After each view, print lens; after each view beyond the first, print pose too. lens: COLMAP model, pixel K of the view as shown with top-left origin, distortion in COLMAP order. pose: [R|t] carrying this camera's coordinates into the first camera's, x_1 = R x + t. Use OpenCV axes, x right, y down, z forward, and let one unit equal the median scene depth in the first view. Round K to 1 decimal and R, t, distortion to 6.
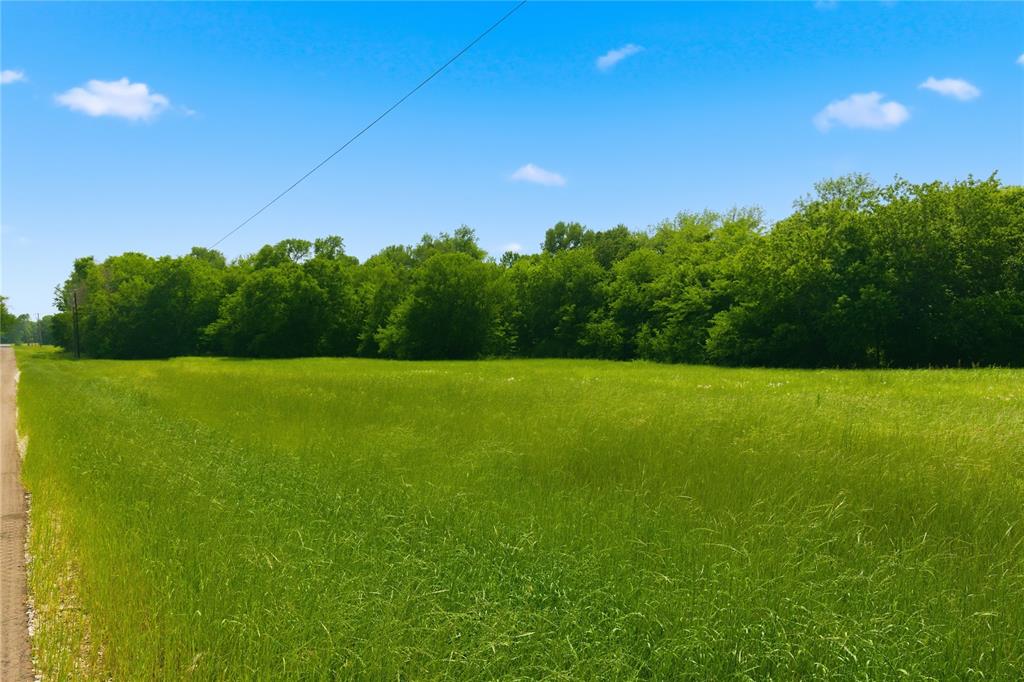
lens RADIAL K [[717.6, 0, 514.0], [0, 717.6, 341.4], [0, 0, 1]] dist [0.019913, -0.003061]
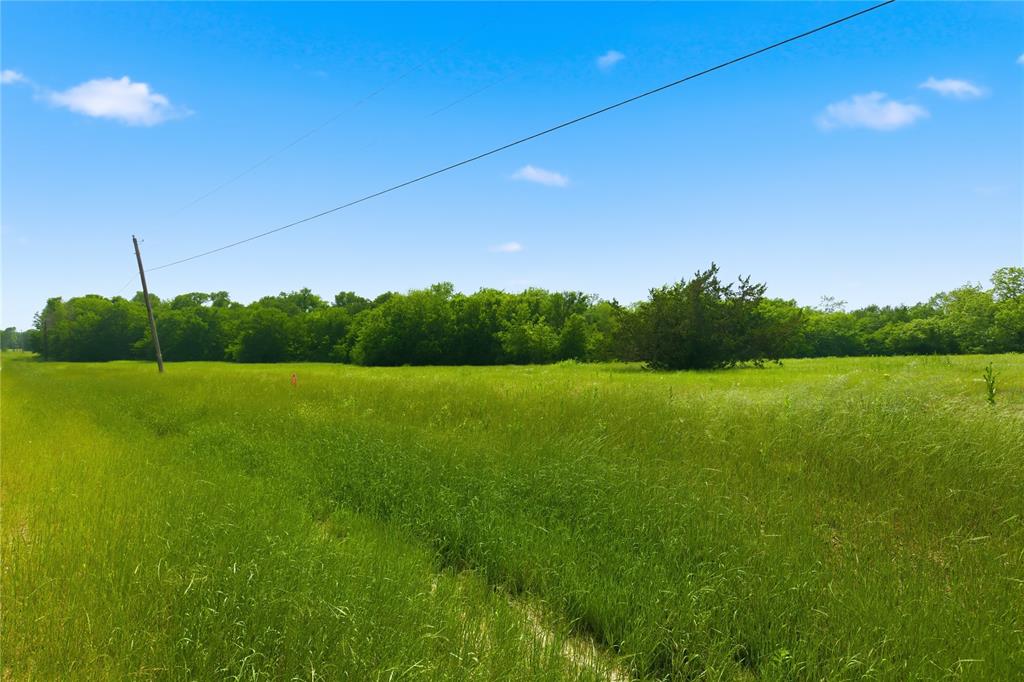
lens RADIAL K [[480.9, 0, 507.4], [0, 480.9, 340.4], [0, 0, 1]] dist [0.013664, -0.000698]
pose [[0.979844, 0.015069, 0.199194, 0.193907], [-0.010264, 0.999631, -0.025131, -0.005718], [-0.199499, 0.022580, 0.979638, -0.280642]]
